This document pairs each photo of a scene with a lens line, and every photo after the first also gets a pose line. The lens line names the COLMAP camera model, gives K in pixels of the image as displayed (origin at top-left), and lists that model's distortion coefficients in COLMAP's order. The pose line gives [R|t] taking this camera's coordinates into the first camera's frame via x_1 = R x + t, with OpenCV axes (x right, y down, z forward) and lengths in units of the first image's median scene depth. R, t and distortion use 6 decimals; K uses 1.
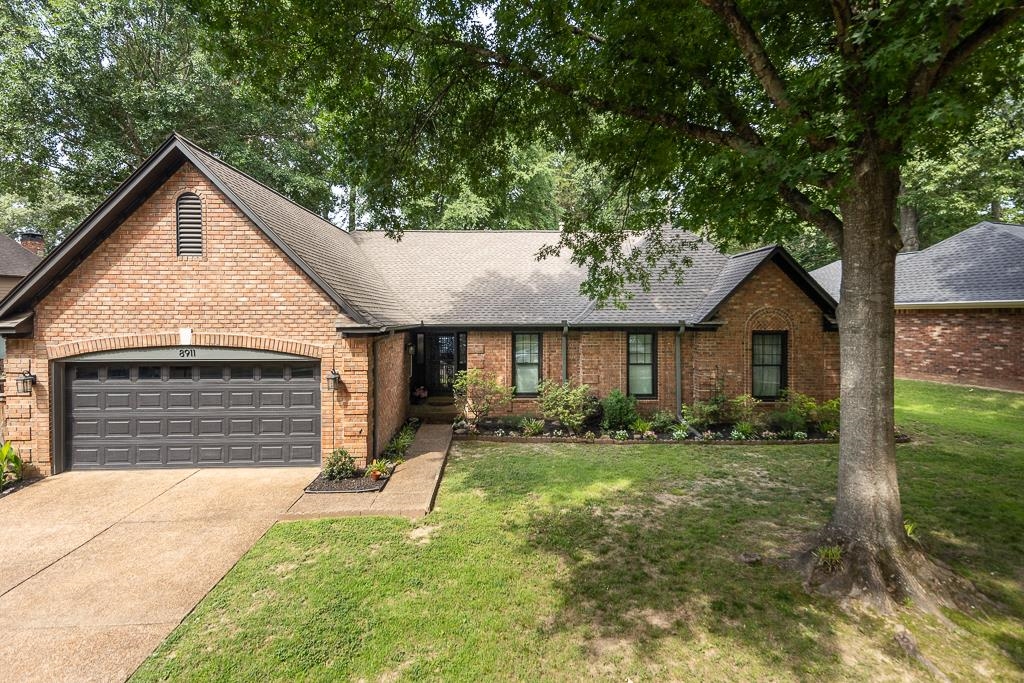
lens RADIAL K [[479.4, 0, 513.8], [0, 479.4, 319.8], [0, 0, 1]] dist [0.029594, -0.001412]
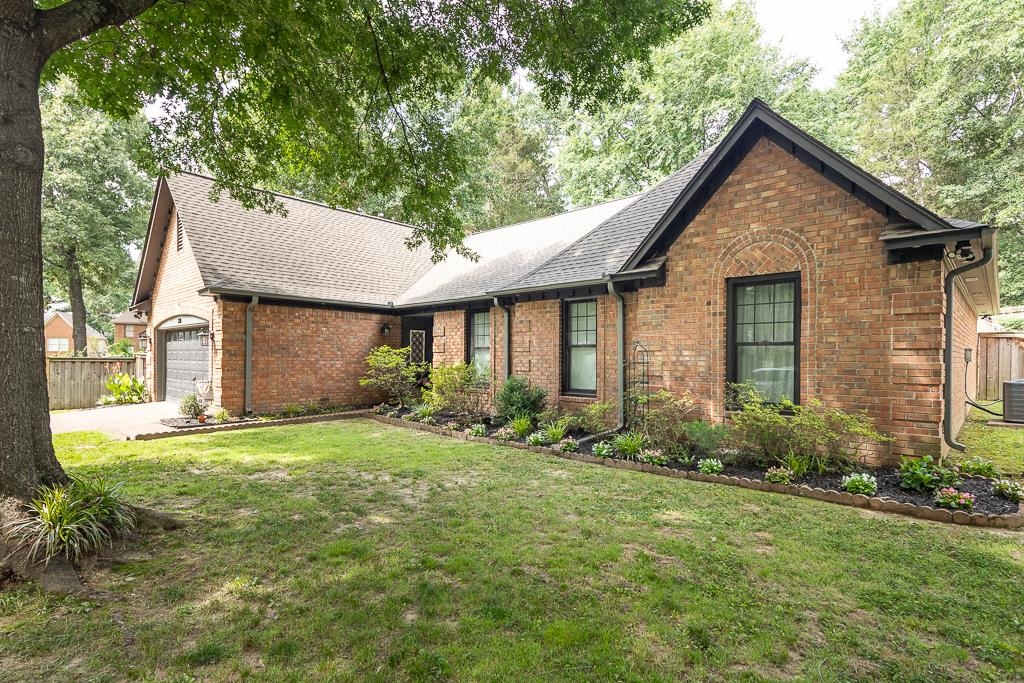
lens RADIAL K [[527.6, 0, 512.0], [0, 527.6, 341.5], [0, 0, 1]] dist [0.105829, -0.000428]
pose [[0.706074, -0.007909, -0.708094, 0.751885], [-0.004000, 0.999877, -0.015157, 0.103022], [0.708127, 0.013534, 0.705955, 0.403464]]
